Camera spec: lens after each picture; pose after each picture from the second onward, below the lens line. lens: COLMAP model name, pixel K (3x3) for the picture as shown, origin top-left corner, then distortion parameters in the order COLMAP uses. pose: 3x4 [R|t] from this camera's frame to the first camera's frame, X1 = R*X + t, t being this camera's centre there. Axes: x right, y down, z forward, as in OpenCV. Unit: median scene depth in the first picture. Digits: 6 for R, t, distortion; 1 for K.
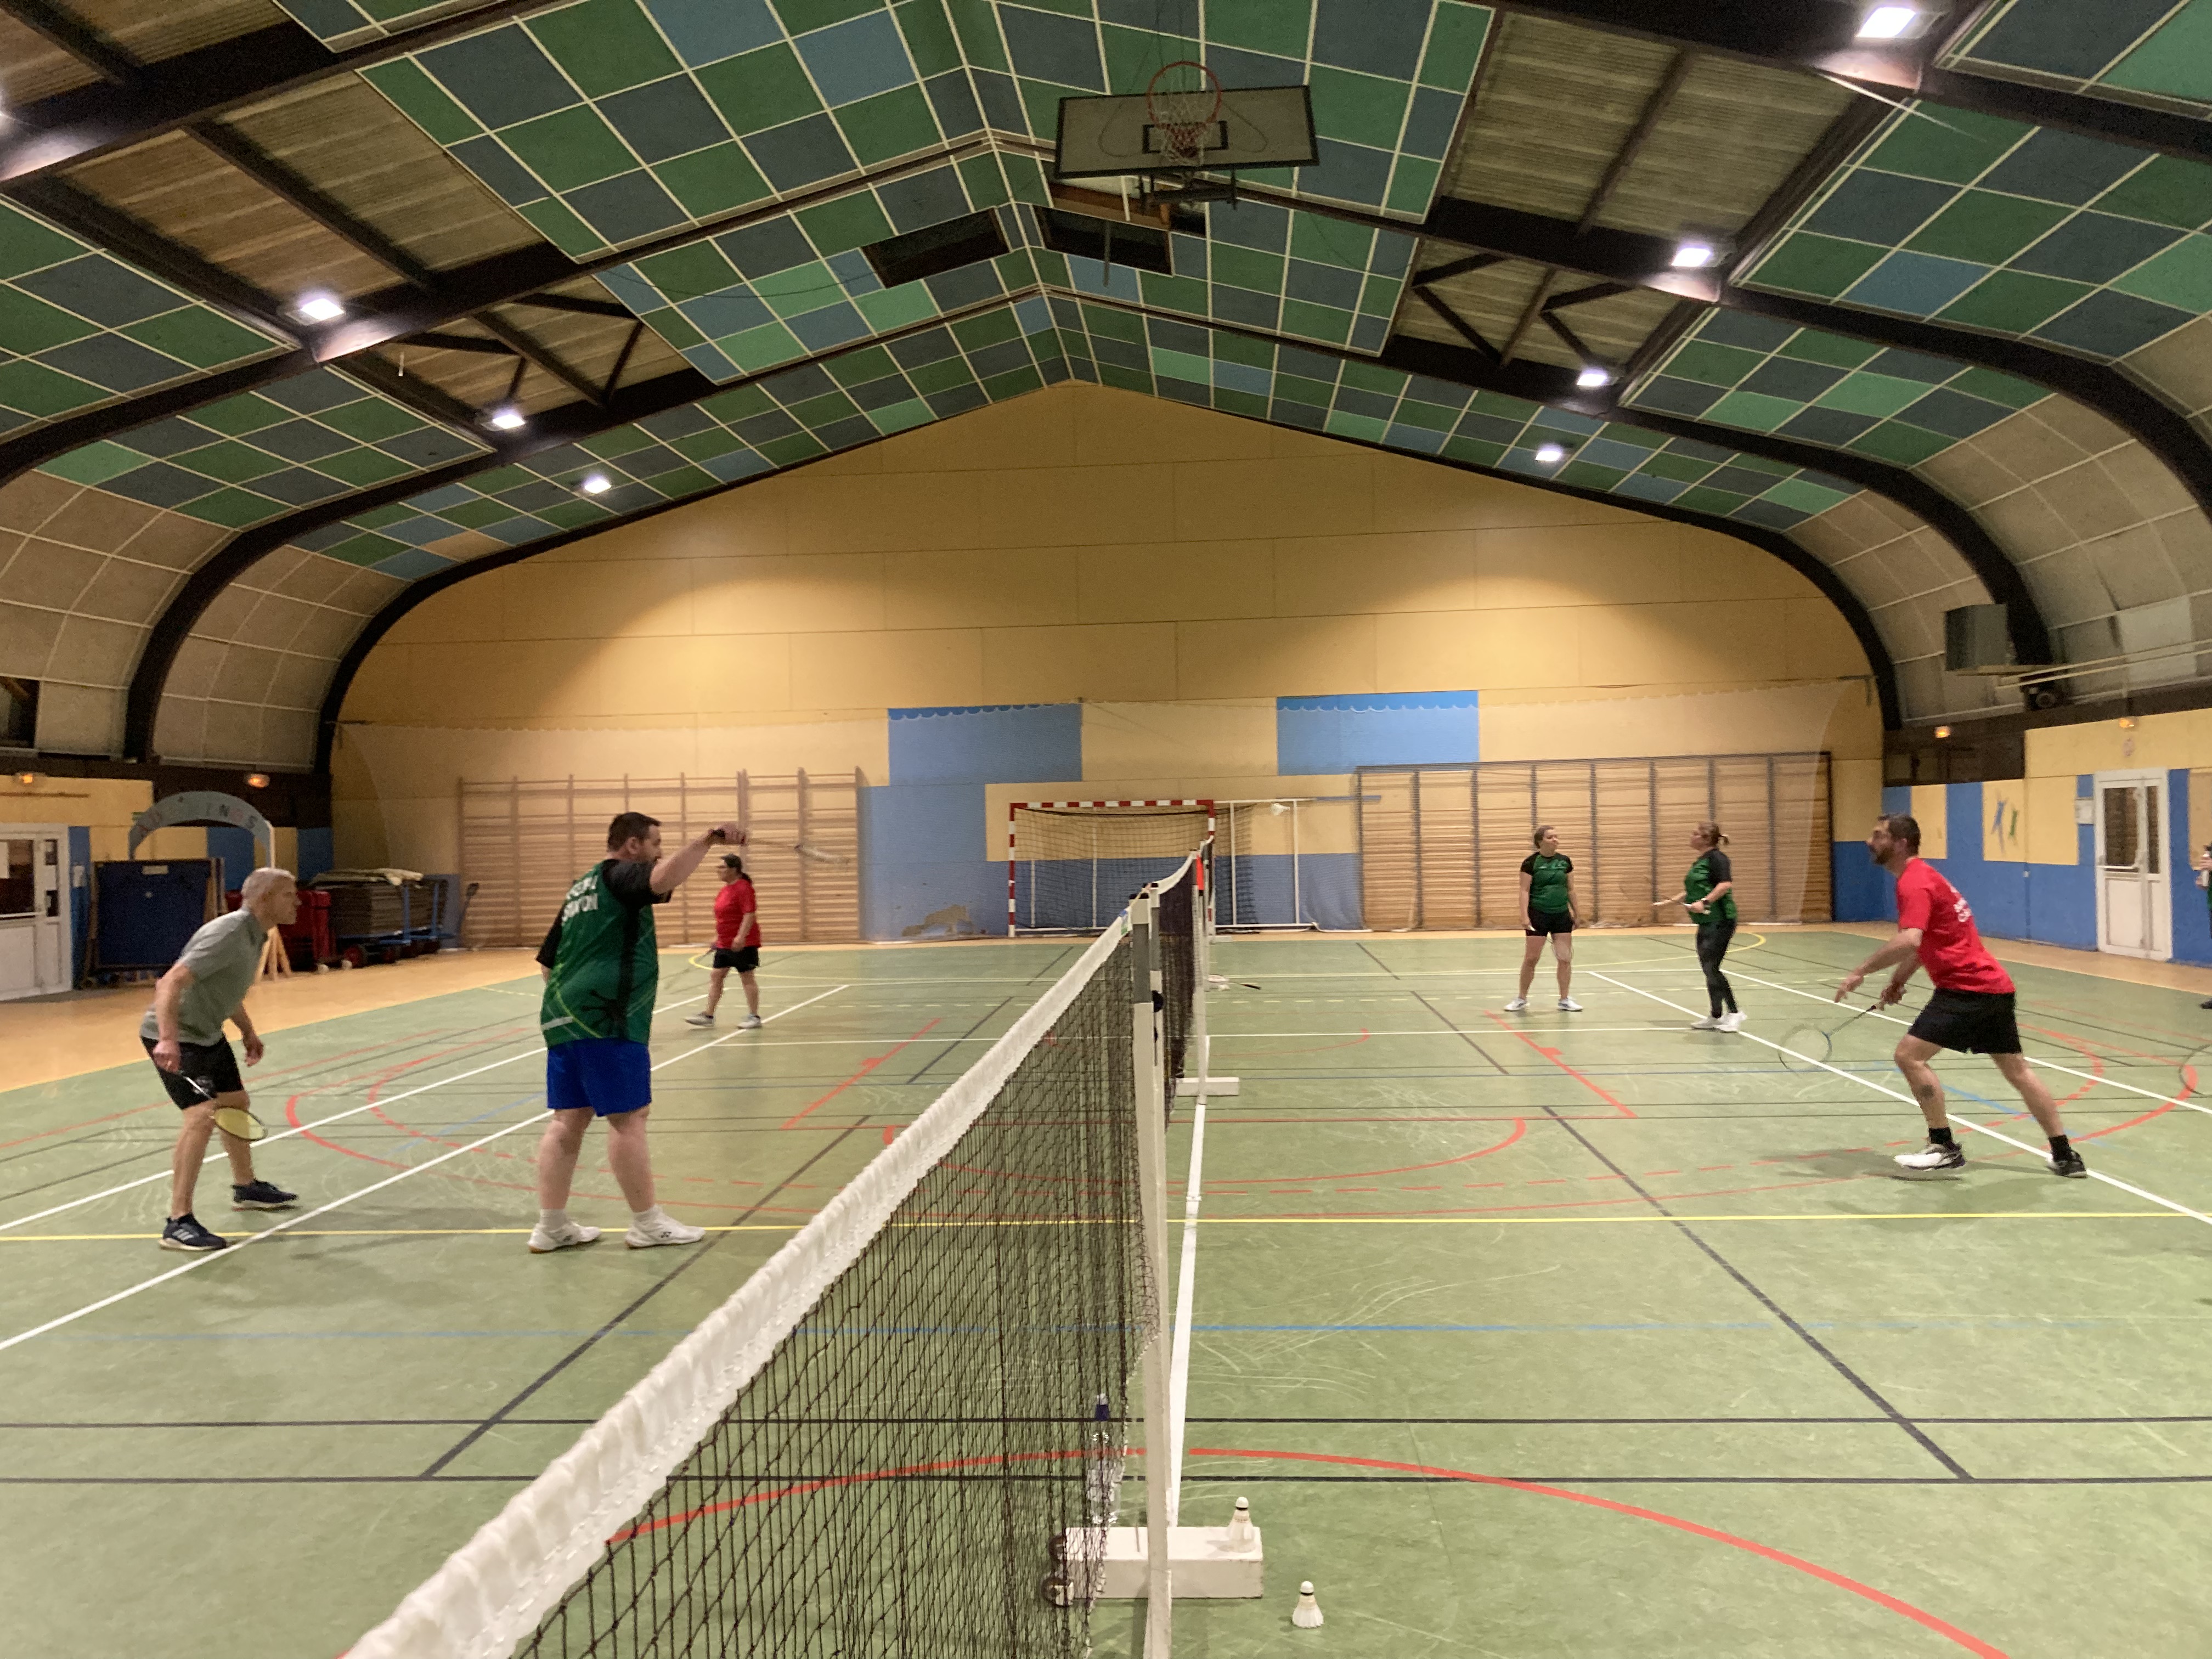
lens RADIAL K [[1812.2, 0, 1075.6], [0, 1812.2, 863.4], [0, 0, 1]] dist [0.005750, 0.000949]
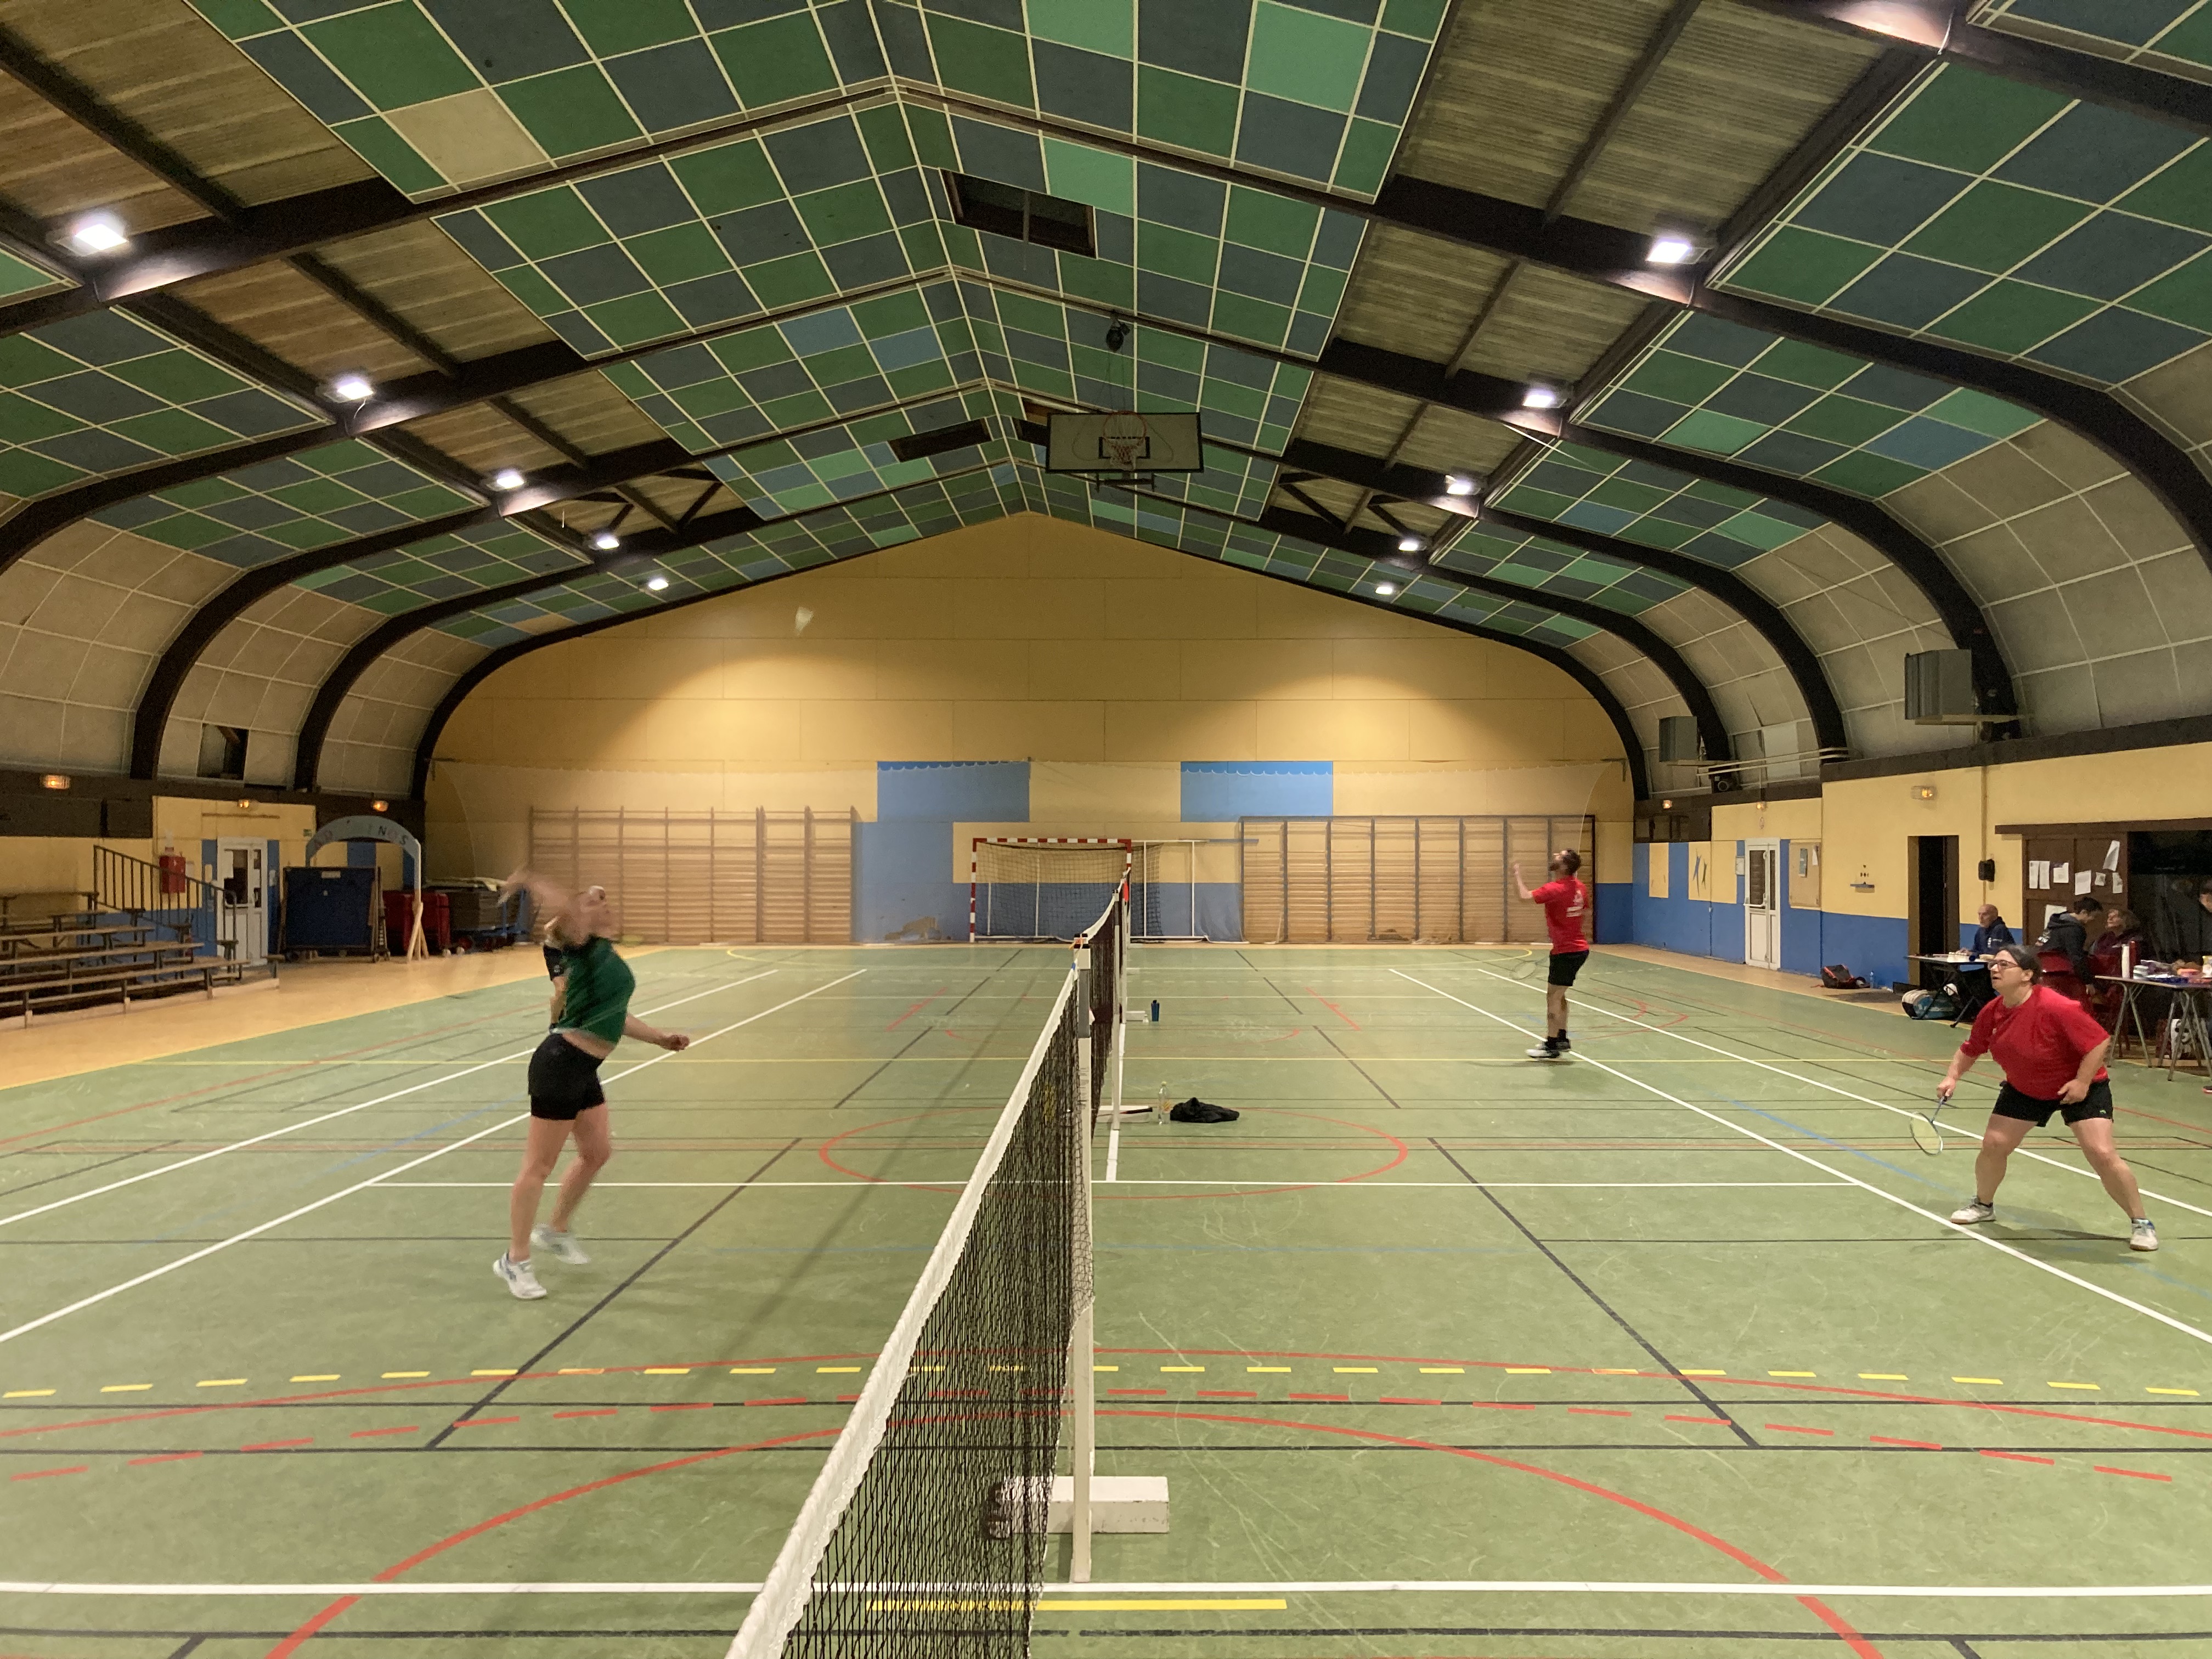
lens RADIAL K [[1811.0, 0, 1108.4], [0, 1811.0, 858.2], [0, 0, 1]] dist [0.009282, -0.000867]
pose [[0.997531, 0.024294, 0.065898, -0.024952], [-0.023164, 0.999572, -0.017857, 0.001780], [-0.066304, 0.016286, 0.997667, -0.299921]]
